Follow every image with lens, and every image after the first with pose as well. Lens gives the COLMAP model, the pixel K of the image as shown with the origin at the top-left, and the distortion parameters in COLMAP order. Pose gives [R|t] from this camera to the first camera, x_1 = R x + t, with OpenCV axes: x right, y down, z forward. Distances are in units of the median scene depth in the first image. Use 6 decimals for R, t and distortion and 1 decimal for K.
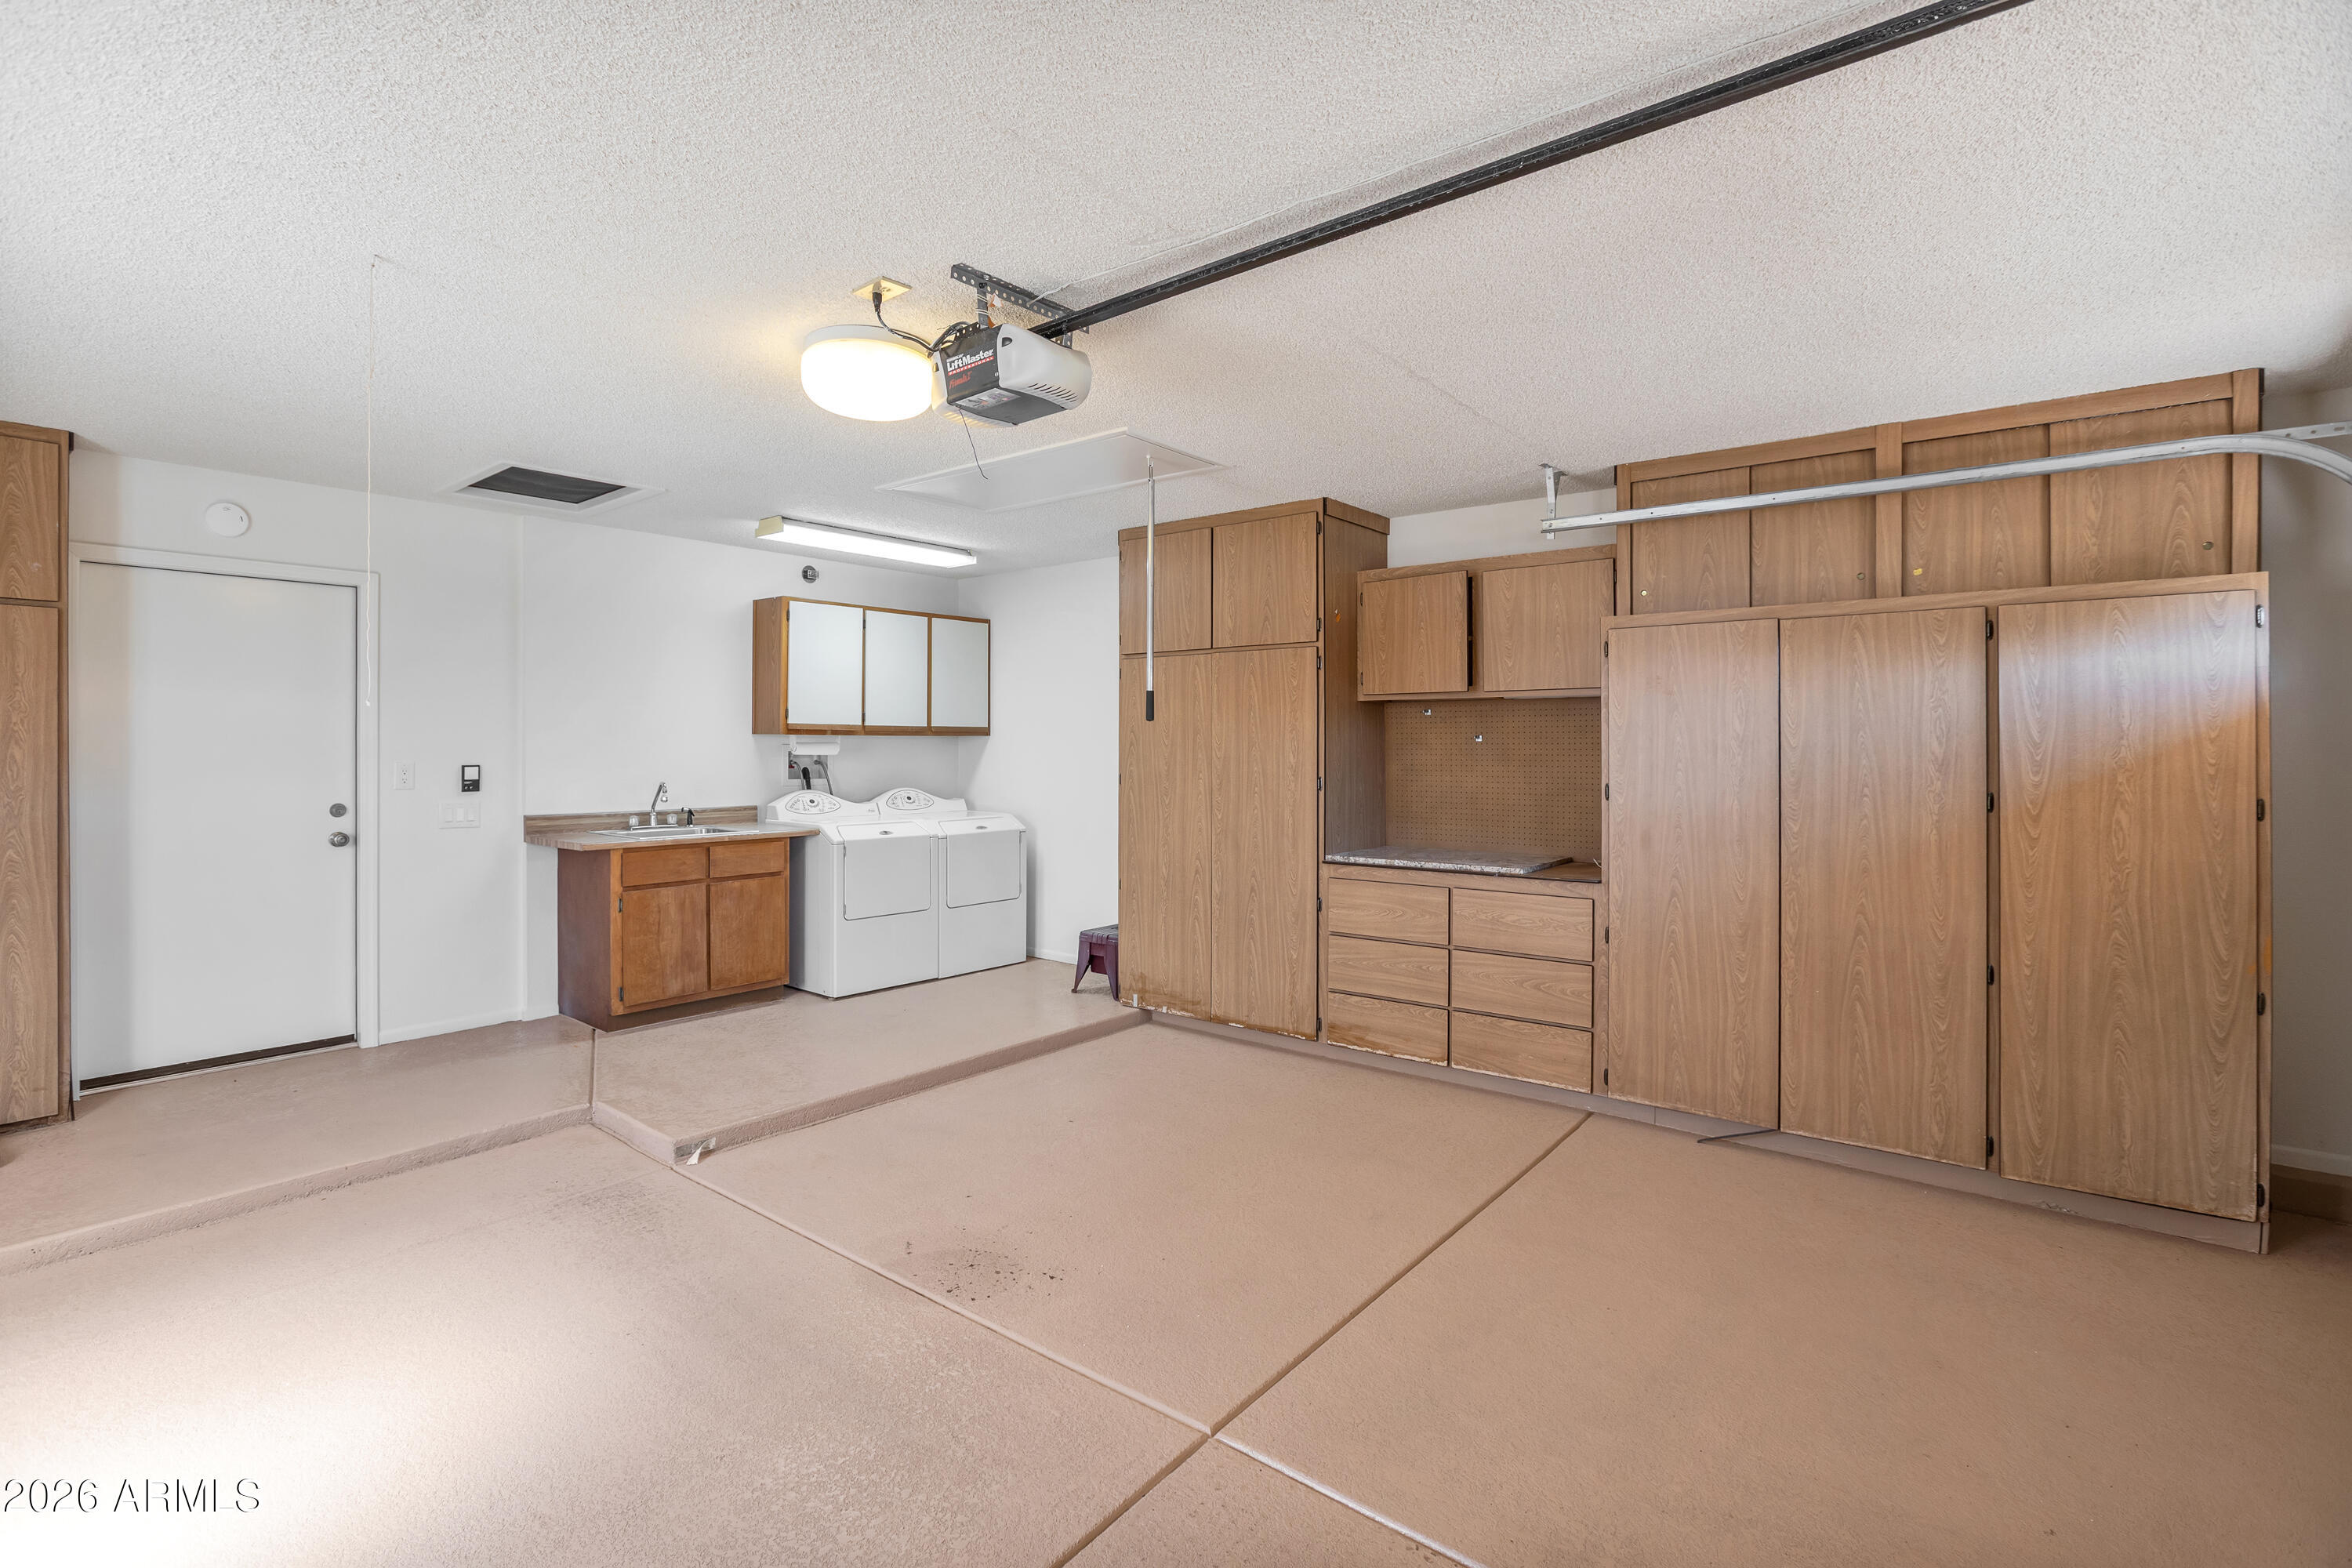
lens RADIAL K [[1084.7, 0, 1161.3], [0, 1084.7, 751.0], [0, 0, 1]] dist [-0.027968, 0.005422]
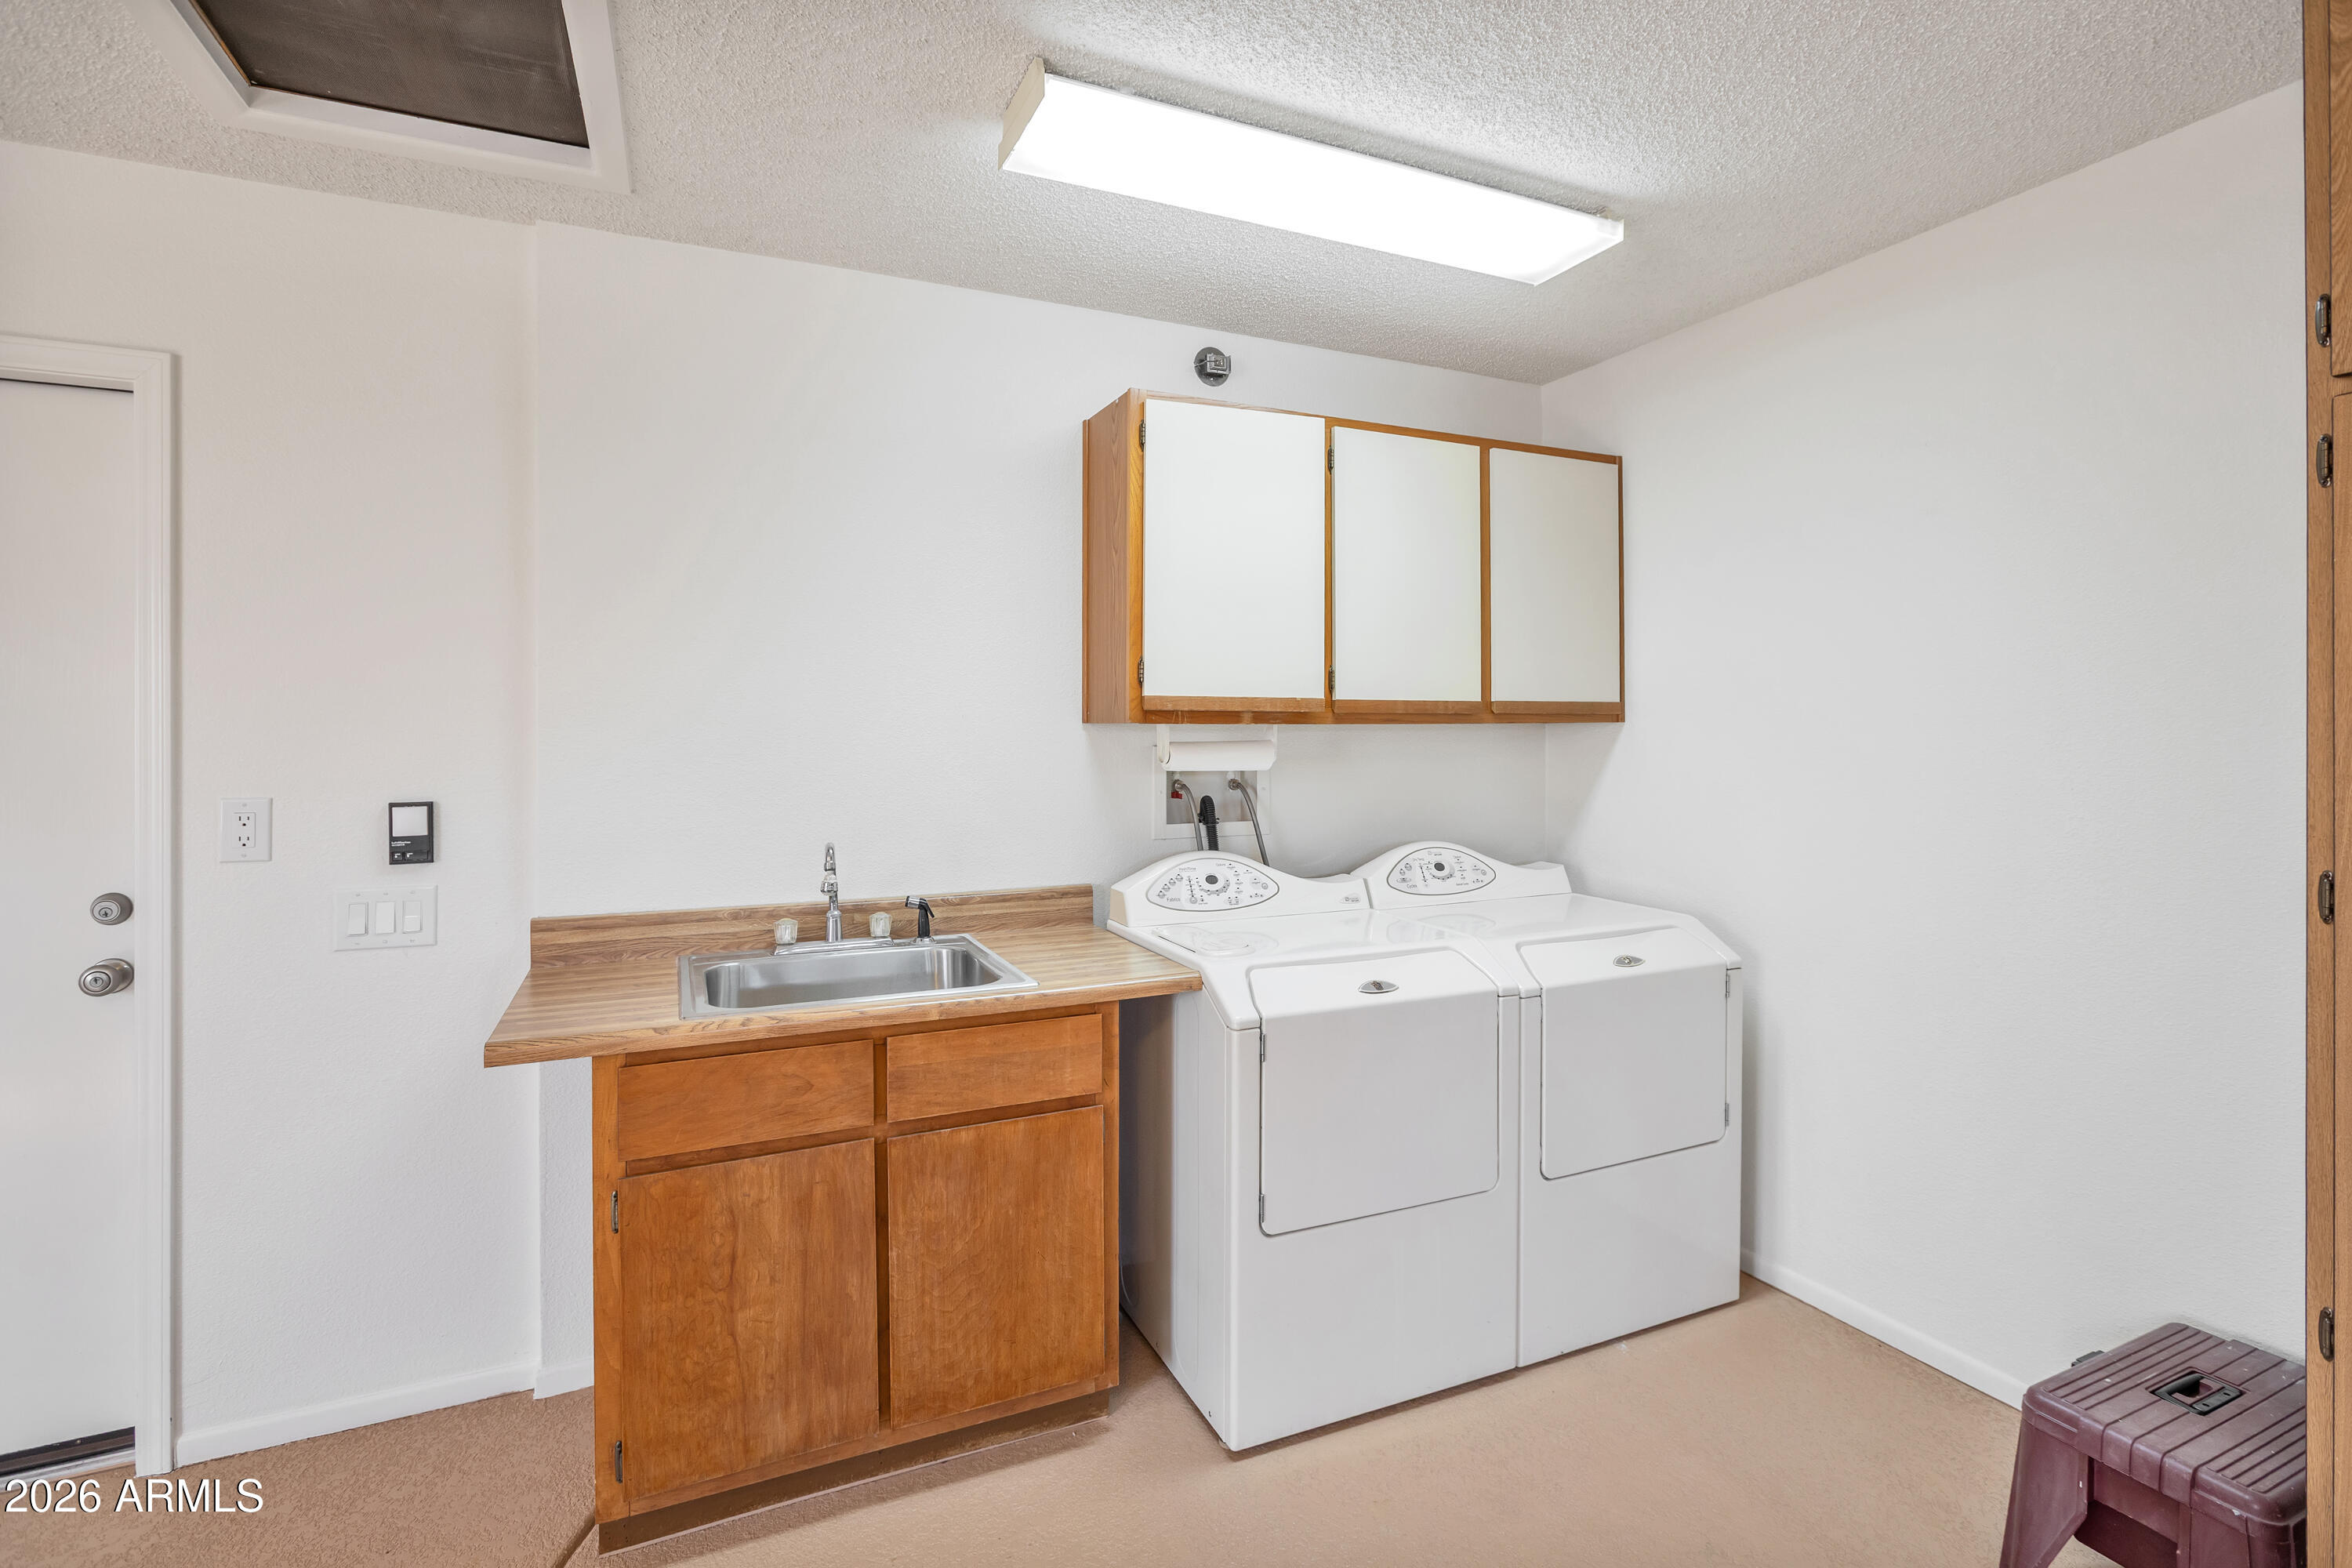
lens RADIAL K [[1084.7, 0, 1152.9], [0, 1084.7, 723.0], [0, 0, 1]] dist [-0.027968, 0.005422]
pose [[0.885637, -0.007275, -0.464321, -0.160967], [0.002104, 0.999930, -0.011655, -0.011699], [0.464373, 0.009345, 0.885590, 0.681535]]
